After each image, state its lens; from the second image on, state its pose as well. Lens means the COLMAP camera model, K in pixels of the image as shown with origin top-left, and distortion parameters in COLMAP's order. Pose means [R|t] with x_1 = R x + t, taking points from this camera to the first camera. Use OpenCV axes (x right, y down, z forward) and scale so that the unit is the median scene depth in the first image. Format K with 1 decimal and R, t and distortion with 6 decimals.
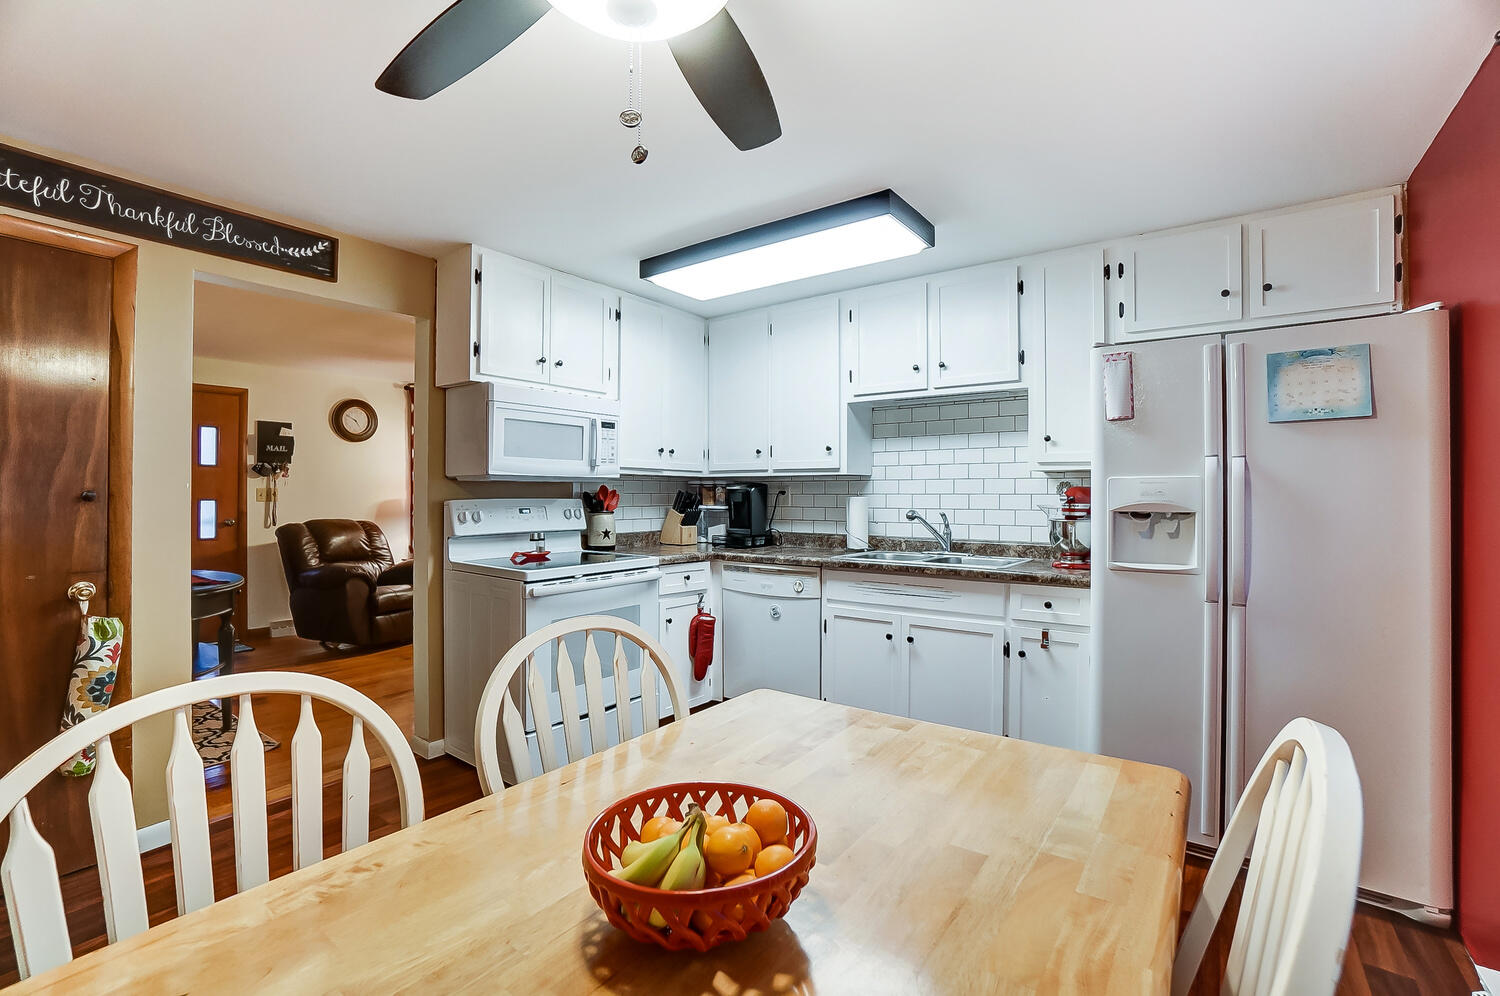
lens RADIAL K [[654.5, 0, 750.0], [0, 654.5, 498.0], [0, 0, 1]] dist [-0.028702, 0.000032]
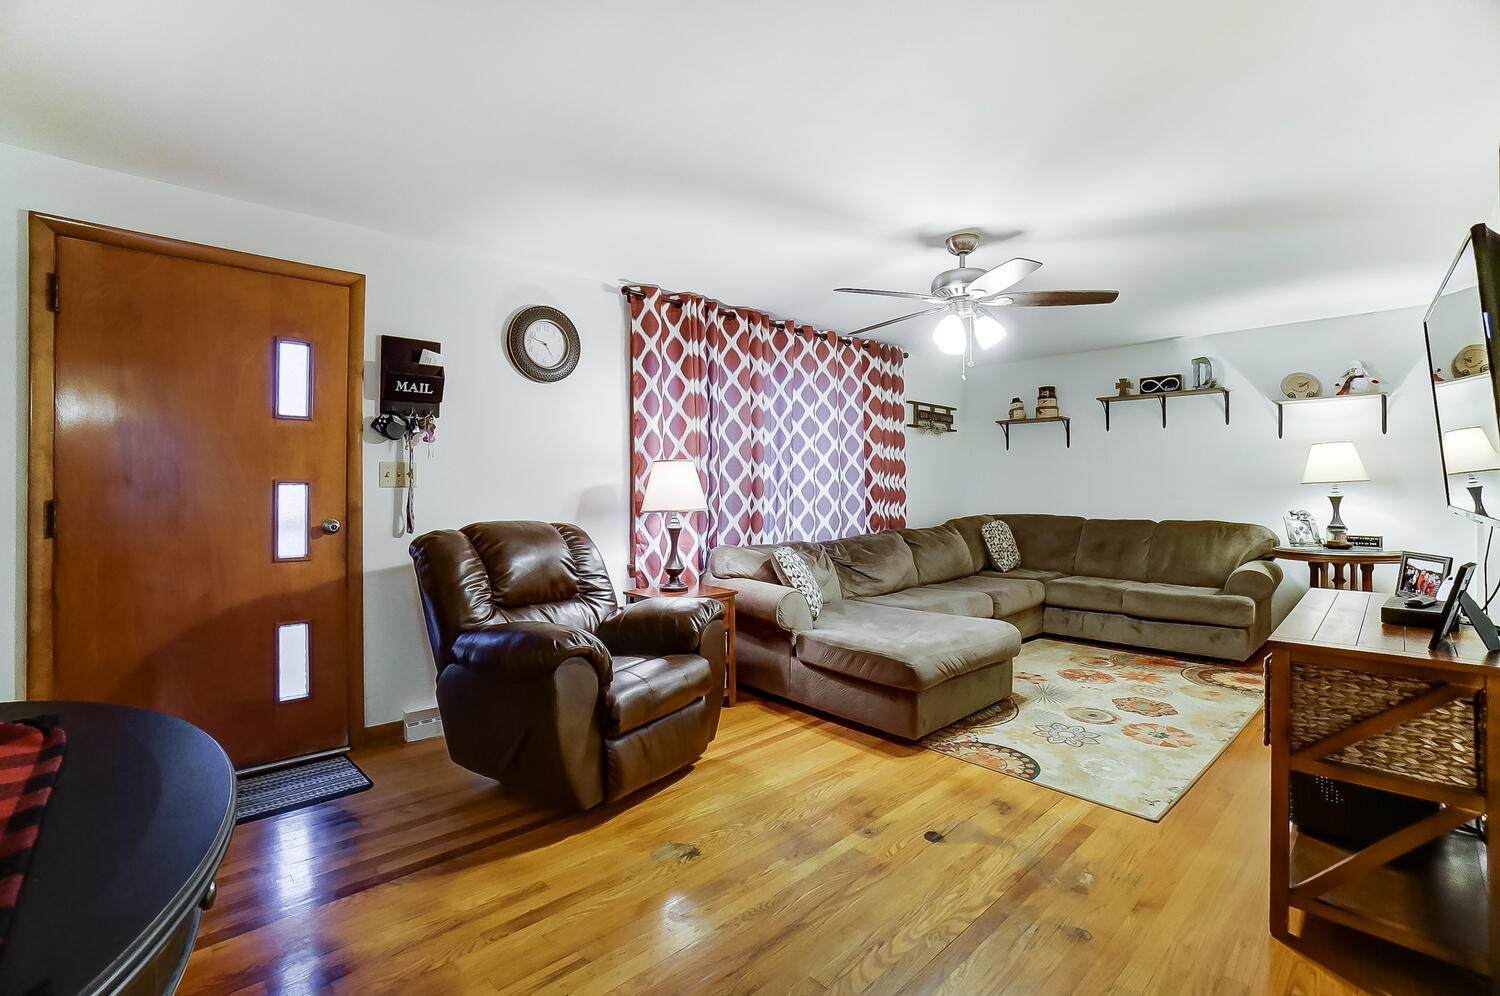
lens RADIAL K [[654.5, 0, 750.0], [0, 654.5, 498.0], [0, 0, 1]] dist [-0.028702, 0.000032]
pose [[0.983580, -0.001727, -0.180463, -0.367443], [0.001637, 0.999998, -0.000648, 0.015433], [0.180464, 0.000342, 0.983582, 0.526155]]
